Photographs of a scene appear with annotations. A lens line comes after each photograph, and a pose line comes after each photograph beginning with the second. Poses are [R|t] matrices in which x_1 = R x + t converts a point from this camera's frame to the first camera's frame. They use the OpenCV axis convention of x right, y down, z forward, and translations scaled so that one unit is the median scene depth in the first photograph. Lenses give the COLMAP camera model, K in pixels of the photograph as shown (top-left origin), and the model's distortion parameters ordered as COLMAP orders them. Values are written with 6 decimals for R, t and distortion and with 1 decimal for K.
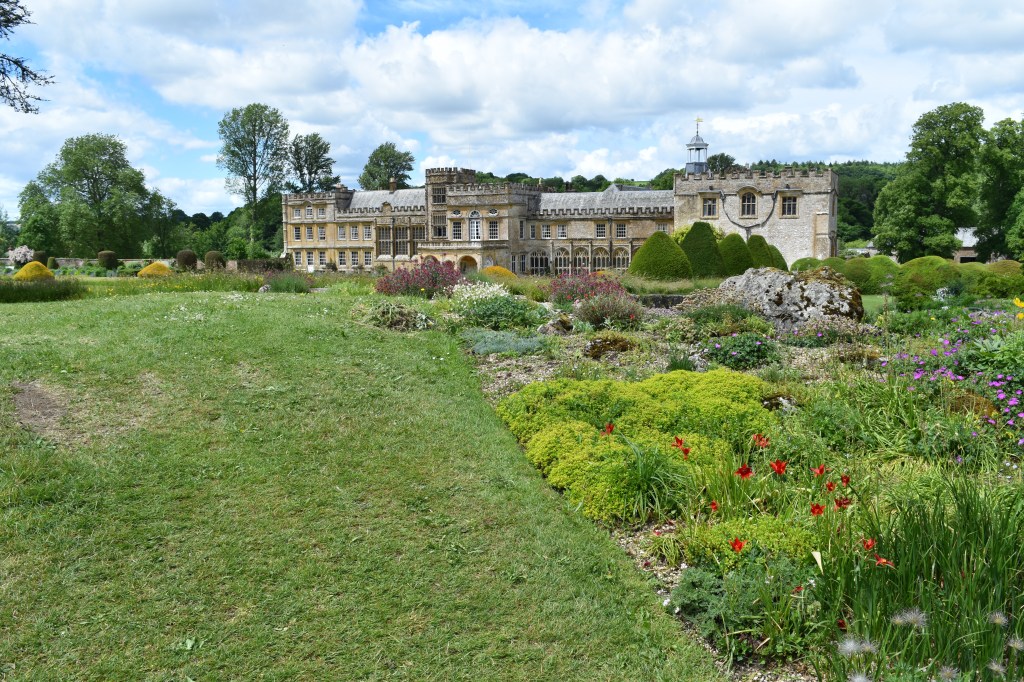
lens RADIAL K [[1043.2, 0, 512.0], [0, 1043.2, 341.0], [0, 0, 1]] dist [0.005161, -0.005567]
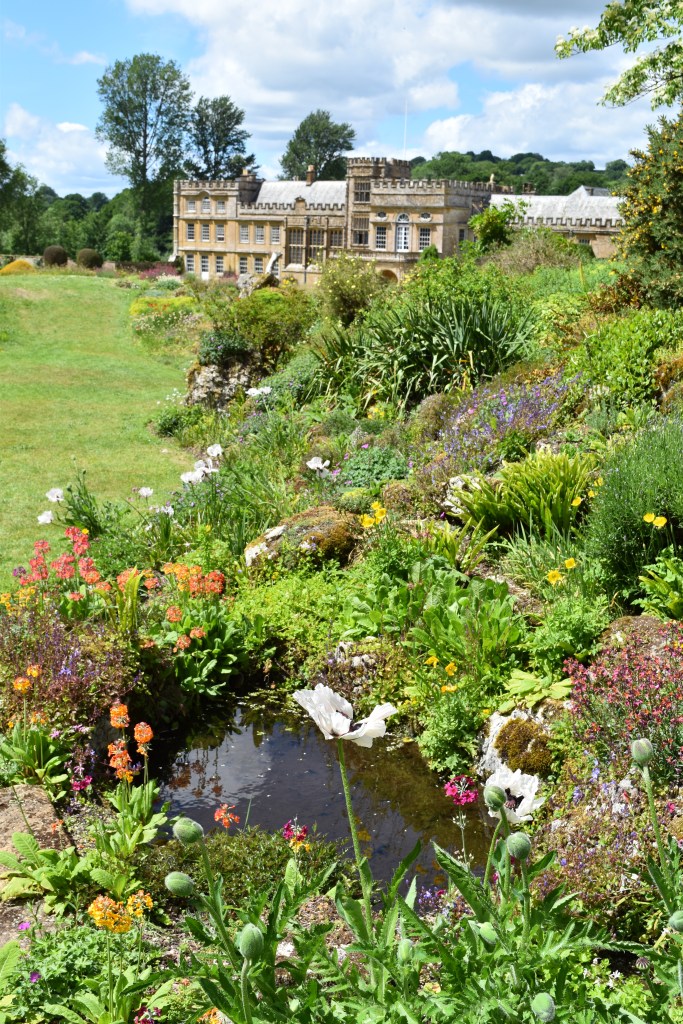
lens RADIAL K [[1043.2, 0, 341.5], [0, 1043.2, 512.0], [0, 0, 1]] dist [0.005161, -0.005567]
pose [[0.998174, 0.054080, -0.026893, -0.054835], [-0.049583, 0.987981, 0.146409, -0.012144], [0.034488, -0.144808, 0.988859, 0.168330]]
